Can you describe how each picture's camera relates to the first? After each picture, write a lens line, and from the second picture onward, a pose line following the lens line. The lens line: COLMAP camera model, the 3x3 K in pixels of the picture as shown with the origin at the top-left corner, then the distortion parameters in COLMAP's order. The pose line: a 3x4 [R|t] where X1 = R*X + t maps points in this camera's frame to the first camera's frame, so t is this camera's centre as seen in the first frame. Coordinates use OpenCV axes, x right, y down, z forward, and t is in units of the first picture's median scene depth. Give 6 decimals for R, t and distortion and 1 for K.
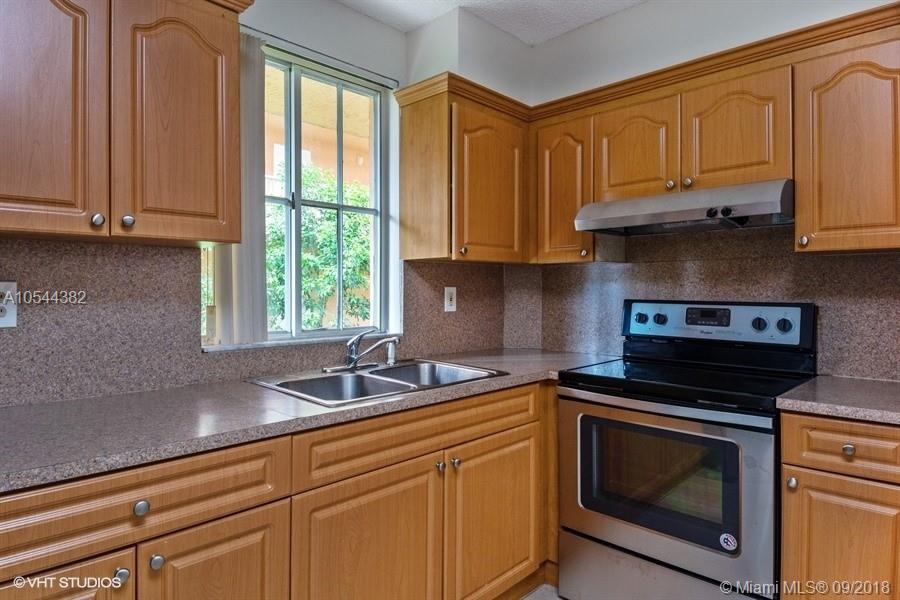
lens RADIAL K [[534.8, 0, 450.0], [0, 534.8, 300.0], [0, 0, 1]] dist [-0.000695, -0.000105]
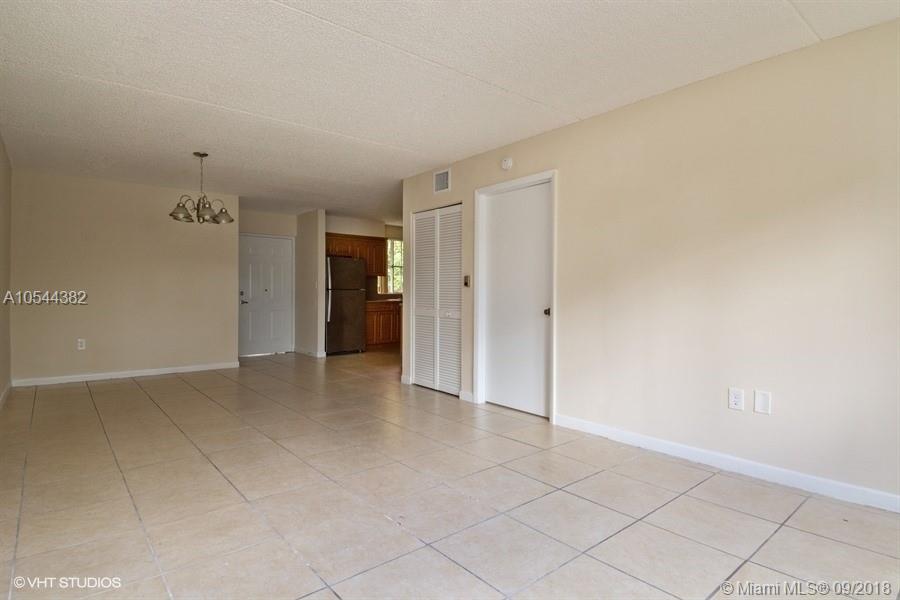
lens RADIAL K [[479.0, 0, 433.1], [0, 479.0, 291.7], [0, 0, 1]] dist [0.059676, -0.066311]
pose [[0.991243, 0.001785, -0.132035, 0.628565], [-0.003495, 0.999913, -0.012718, 0.107531], [0.132001, 0.013068, 0.991163, -3.132817]]
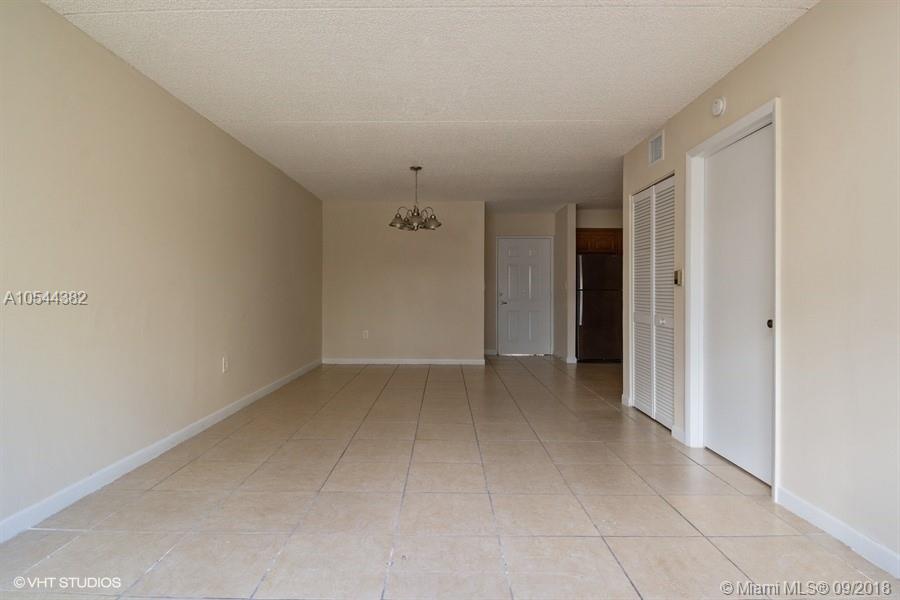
lens RADIAL K [[479.0, 0, 433.1], [0, 479.0, 291.7], [0, 0, 1]] dist [0.059676, -0.066311]
pose [[0.679270, 0.000410, -0.733889, 1.079824], [-0.011144, 0.999890, -0.009755, 0.102303], [0.733804, 0.014804, 0.679200, -2.702045]]
